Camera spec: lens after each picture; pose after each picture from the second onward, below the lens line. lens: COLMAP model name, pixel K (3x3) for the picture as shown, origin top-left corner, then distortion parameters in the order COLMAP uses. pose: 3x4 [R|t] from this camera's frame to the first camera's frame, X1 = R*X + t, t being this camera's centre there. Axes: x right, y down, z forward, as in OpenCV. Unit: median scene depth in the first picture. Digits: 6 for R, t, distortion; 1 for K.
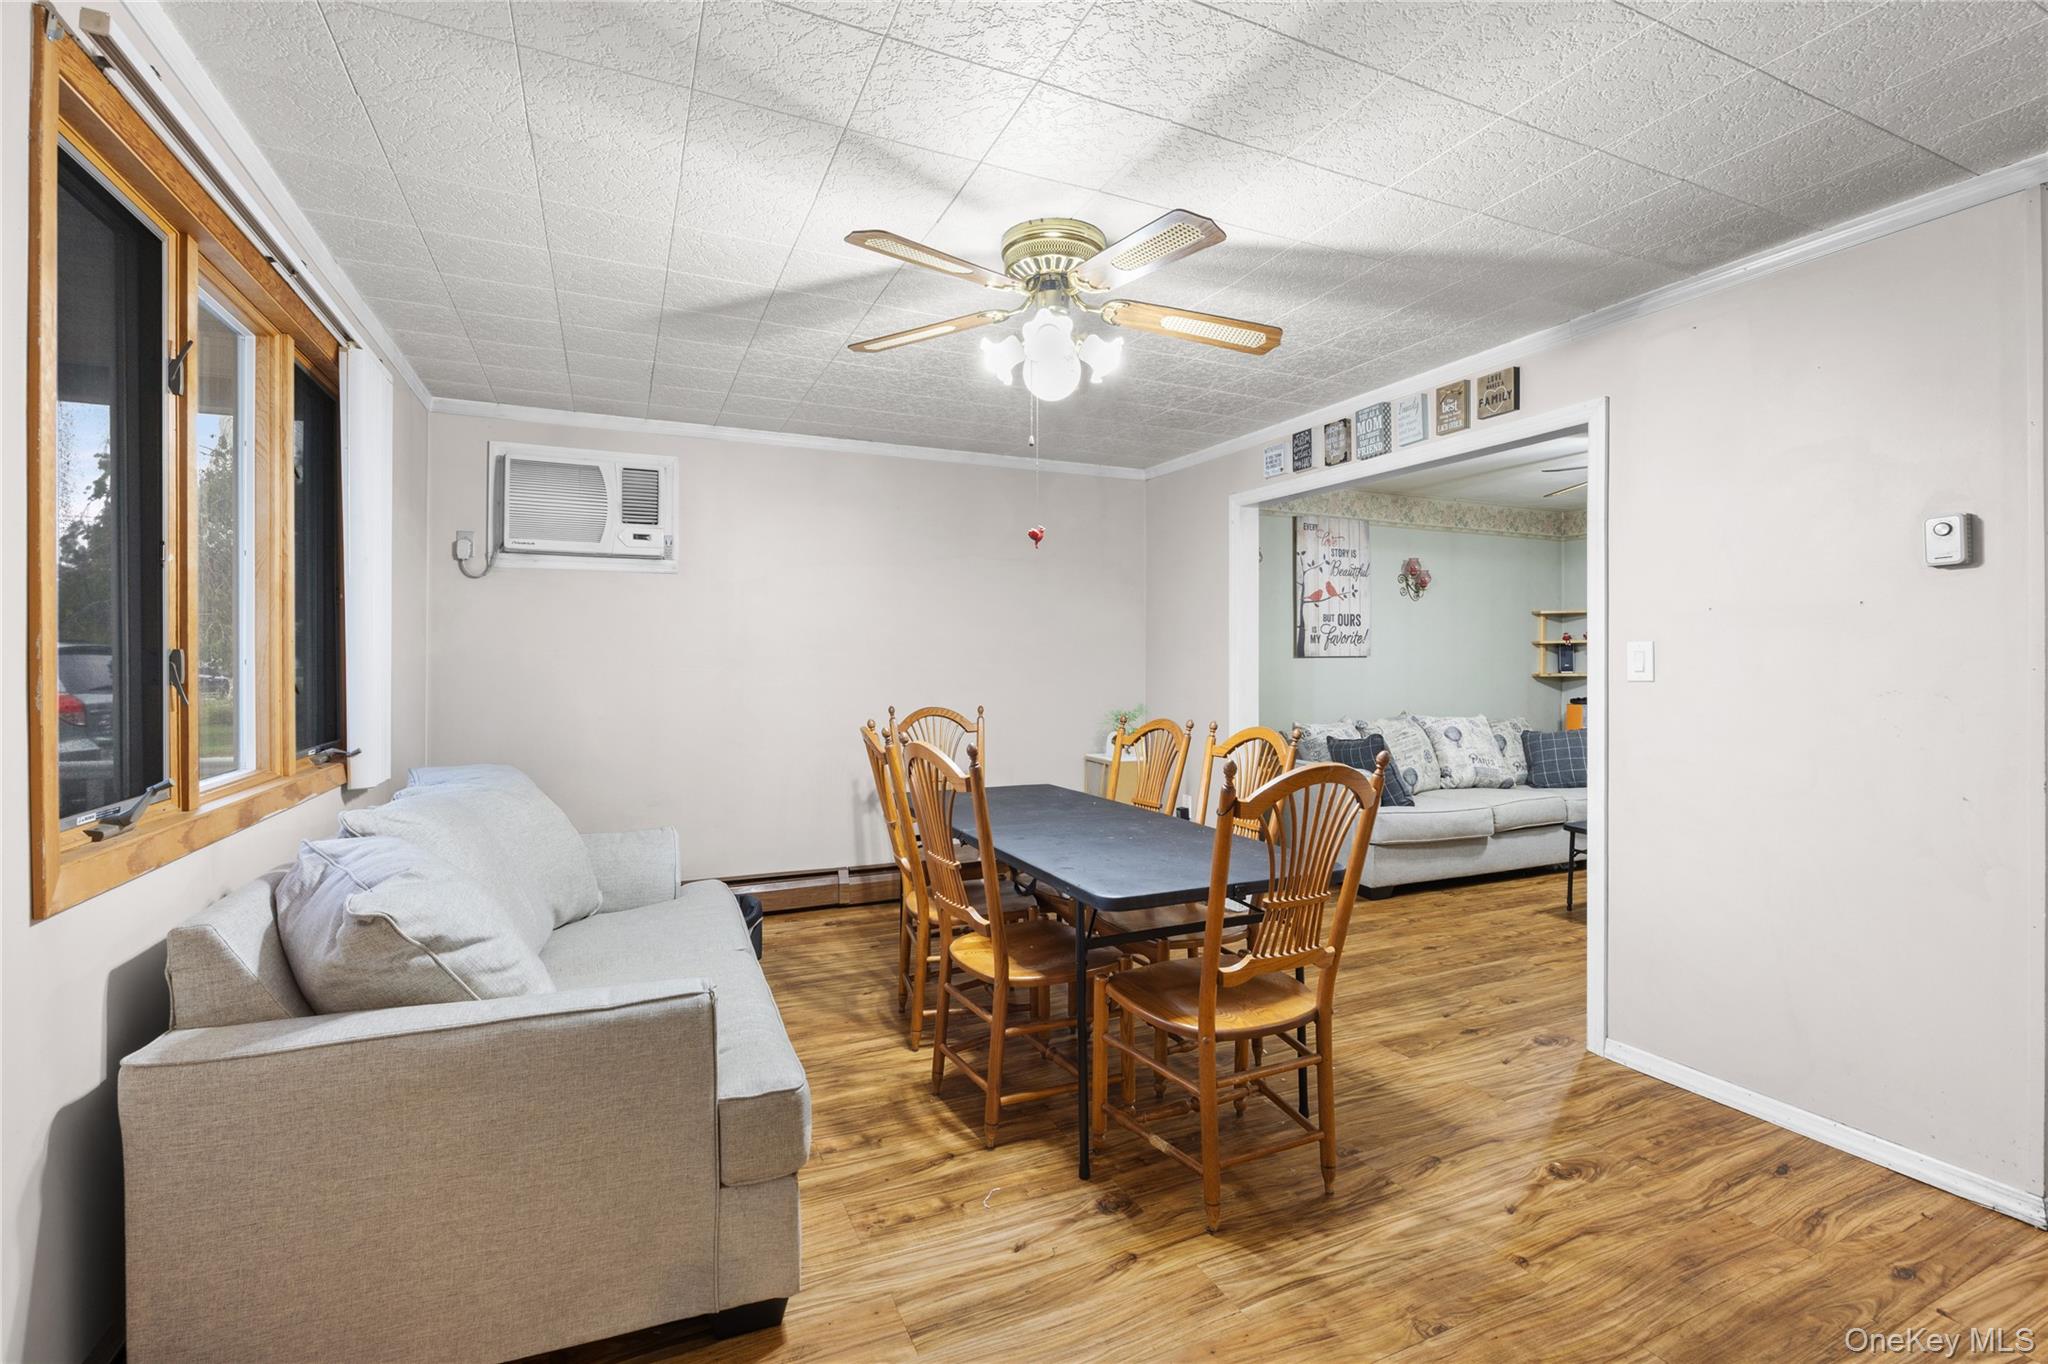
lens RADIAL K [[912.2, 0, 1037.7], [0, 912.2, 673.5], [0, 0, 1]] dist [-0.005148, 0.000042]
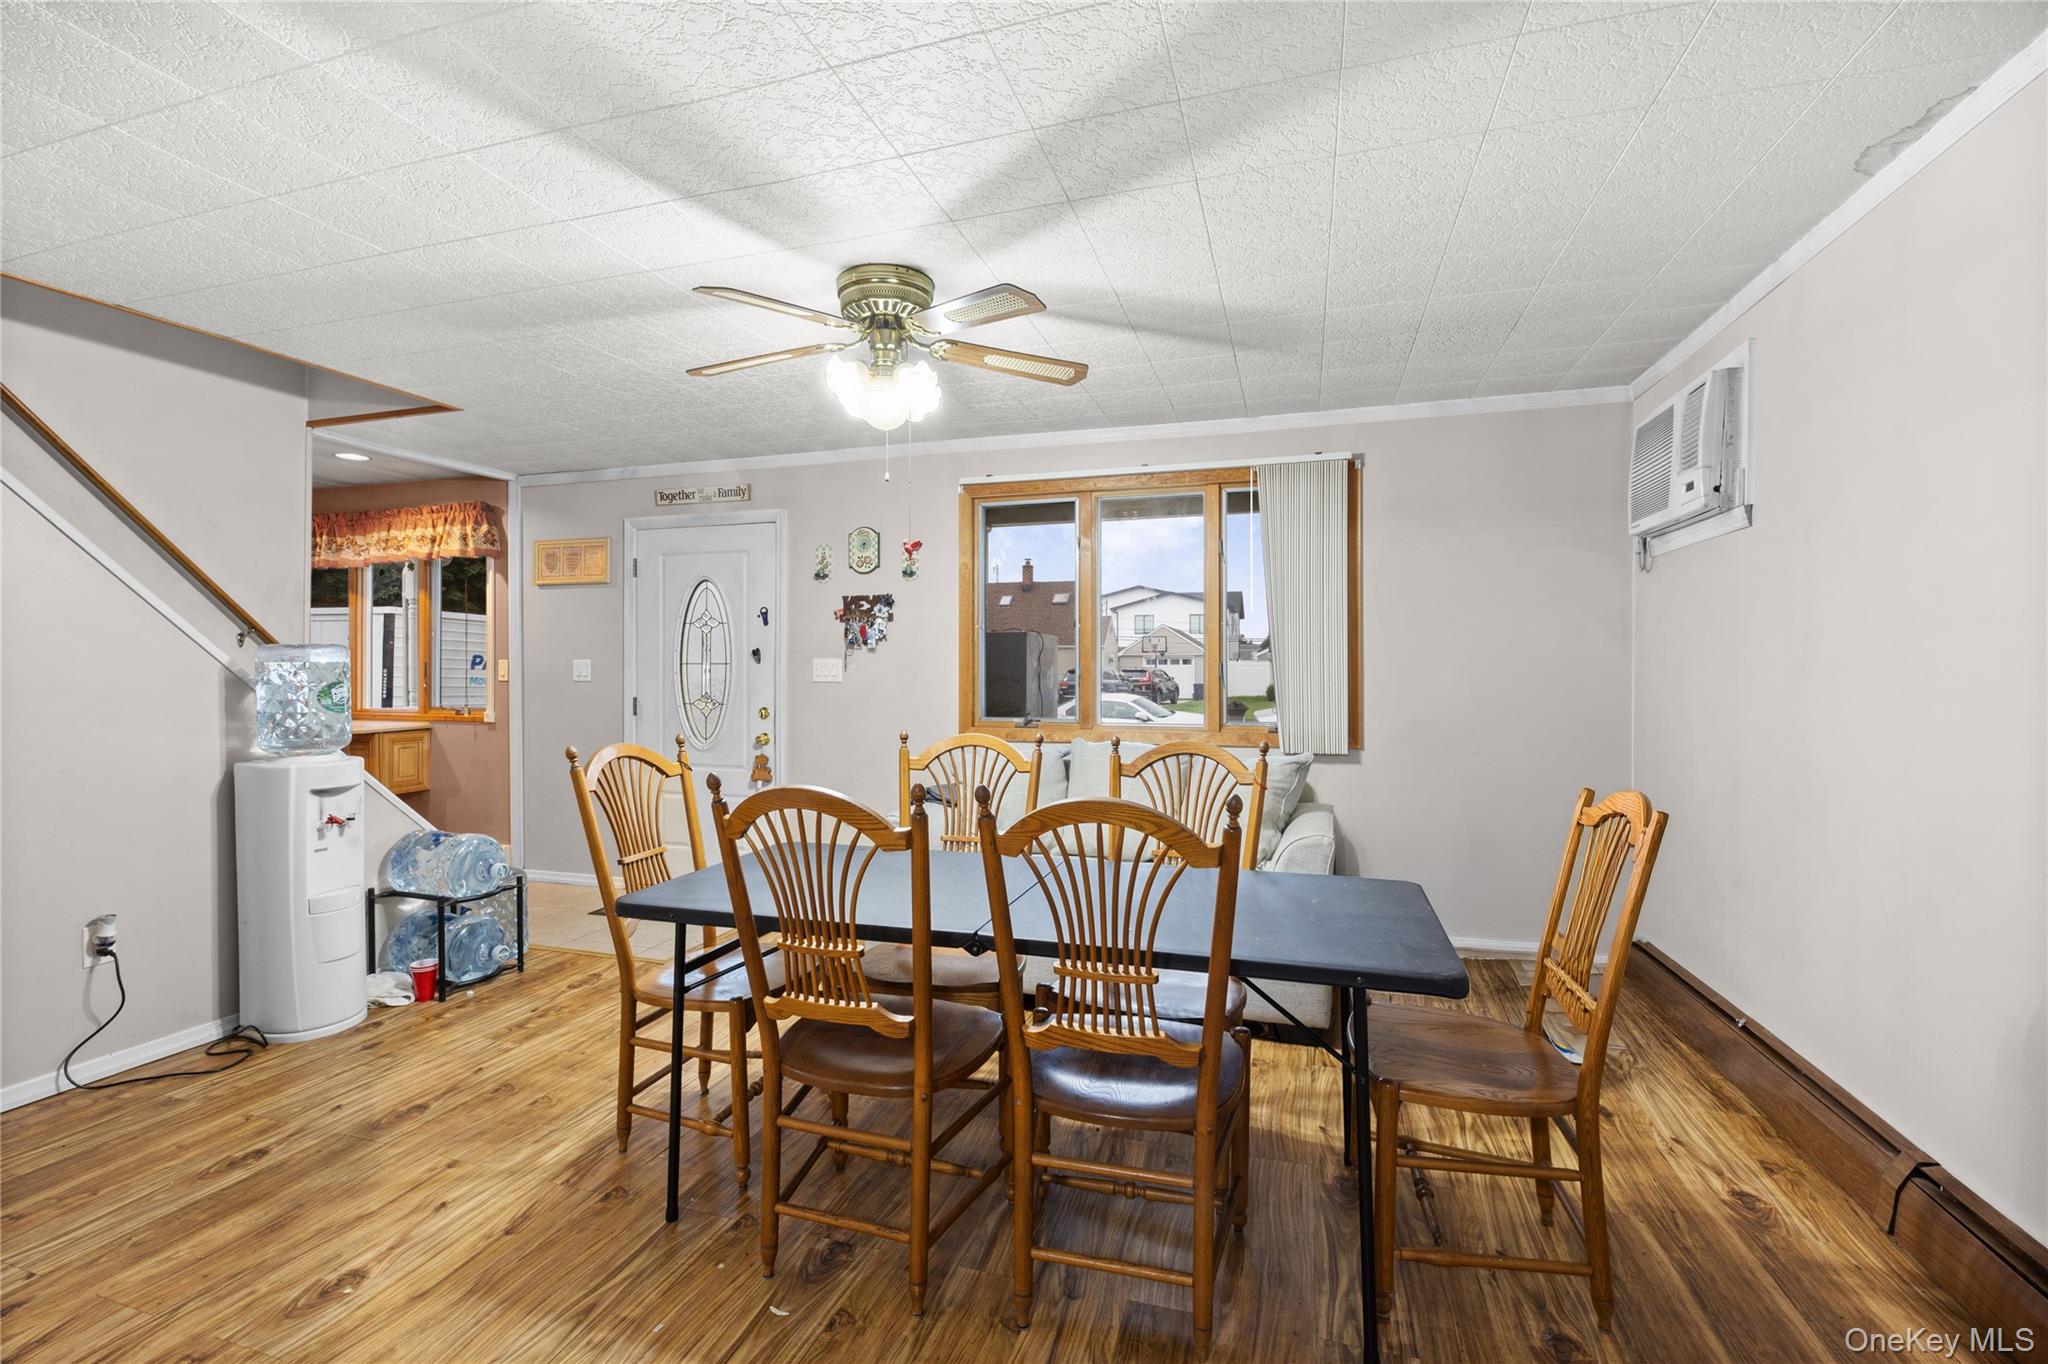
lens RADIAL K [[912.2, 0, 1024.2], [0, 912.2, 676.8], [0, 0, 1]] dist [-0.005148, 0.000042]
pose [[-0.679911, 0.000362, -0.733294, 0.757721], [-0.005052, 0.999974, 0.005179, -0.014563], [0.733277, 0.007226, -0.679891, 1.996397]]
